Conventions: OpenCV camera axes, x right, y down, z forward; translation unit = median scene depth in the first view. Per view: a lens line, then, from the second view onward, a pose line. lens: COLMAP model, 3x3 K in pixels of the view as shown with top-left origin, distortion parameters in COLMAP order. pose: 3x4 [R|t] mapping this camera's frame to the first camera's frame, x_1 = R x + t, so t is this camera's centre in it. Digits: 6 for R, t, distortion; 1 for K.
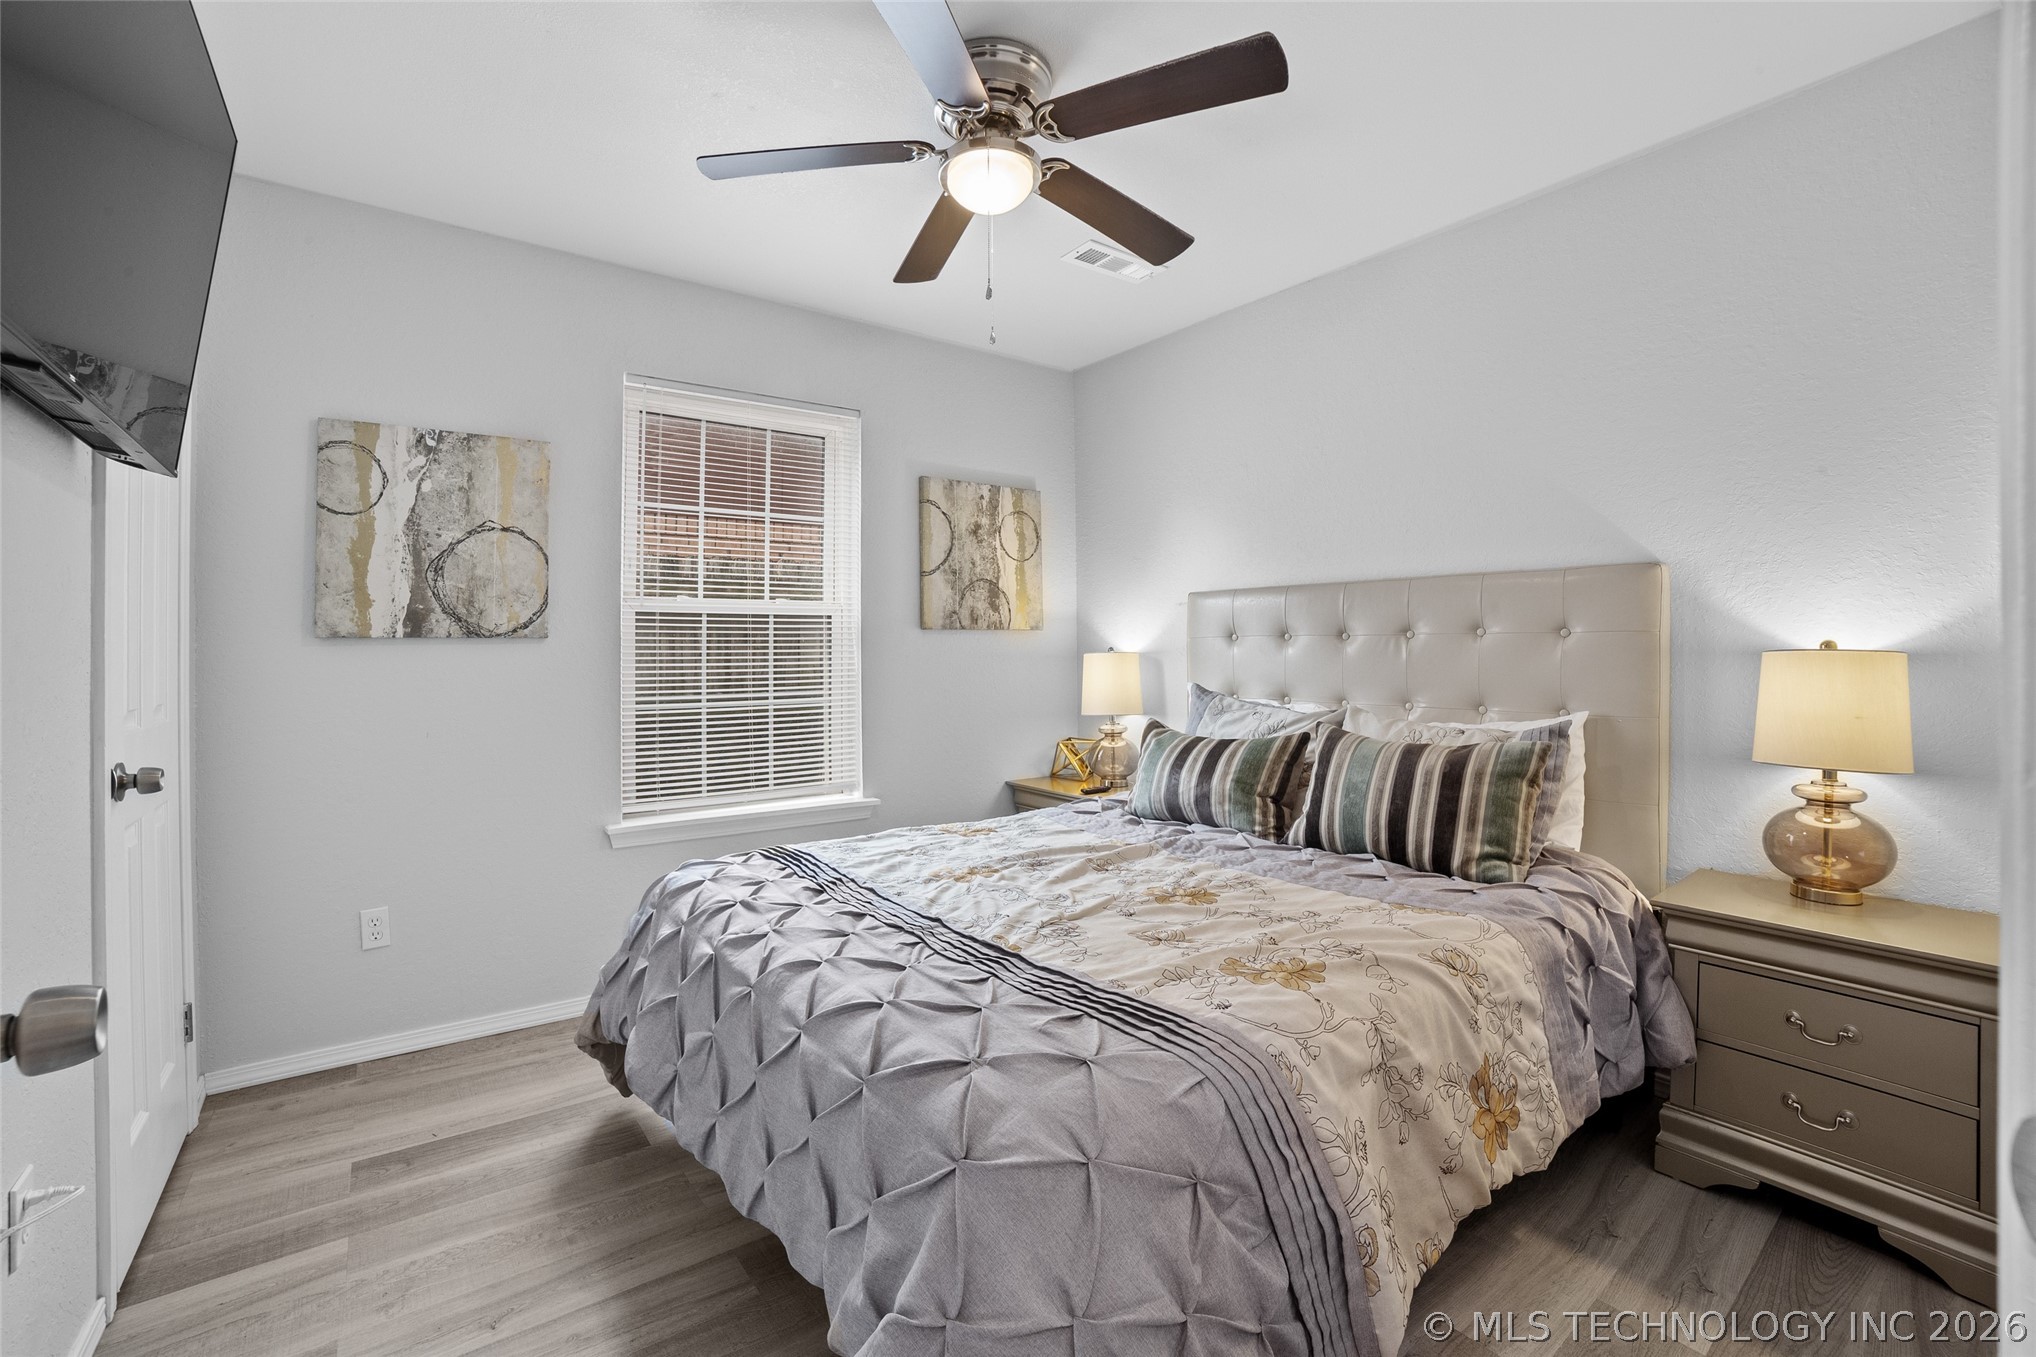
lens RADIAL K [[873.8, 0, 1016.3], [0, 873.8, 629.4], [0, 0, 1]] dist [-0.111684, 0.033995]
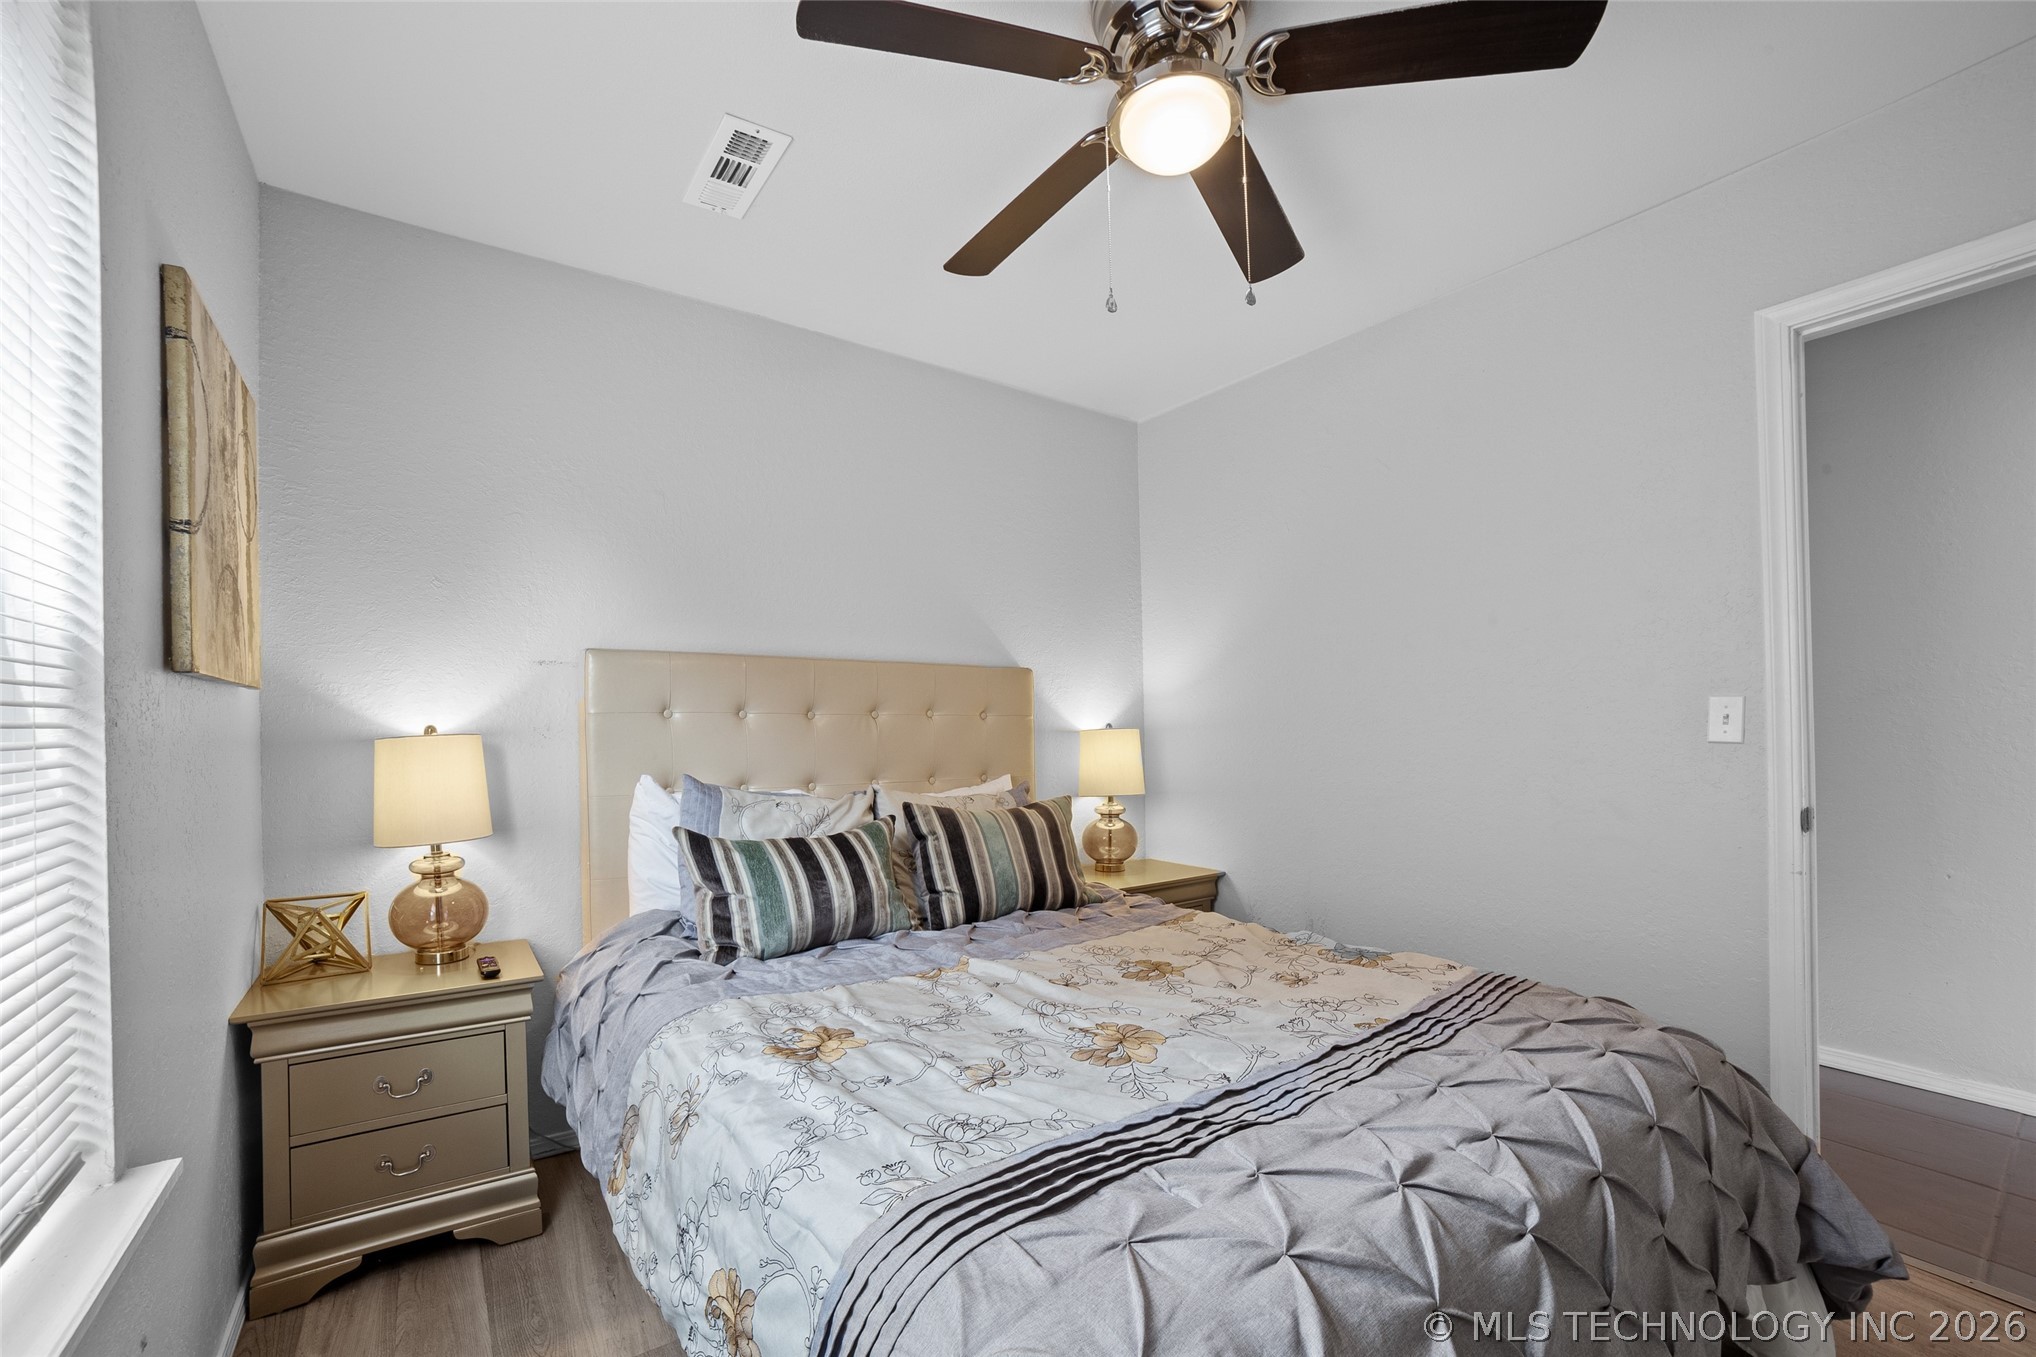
lens RADIAL K [[860.8, 0, 978.0], [0, 860.8, 681.6], [0, 0, 1]] dist [-0.095761, 0.031281]
pose [[0.030948, 0.058659, 0.997798, -0.143464], [-0.009097, 0.998252, -0.058404, 0.006587], [-0.999480, -0.007269, 0.031427, 0.208721]]
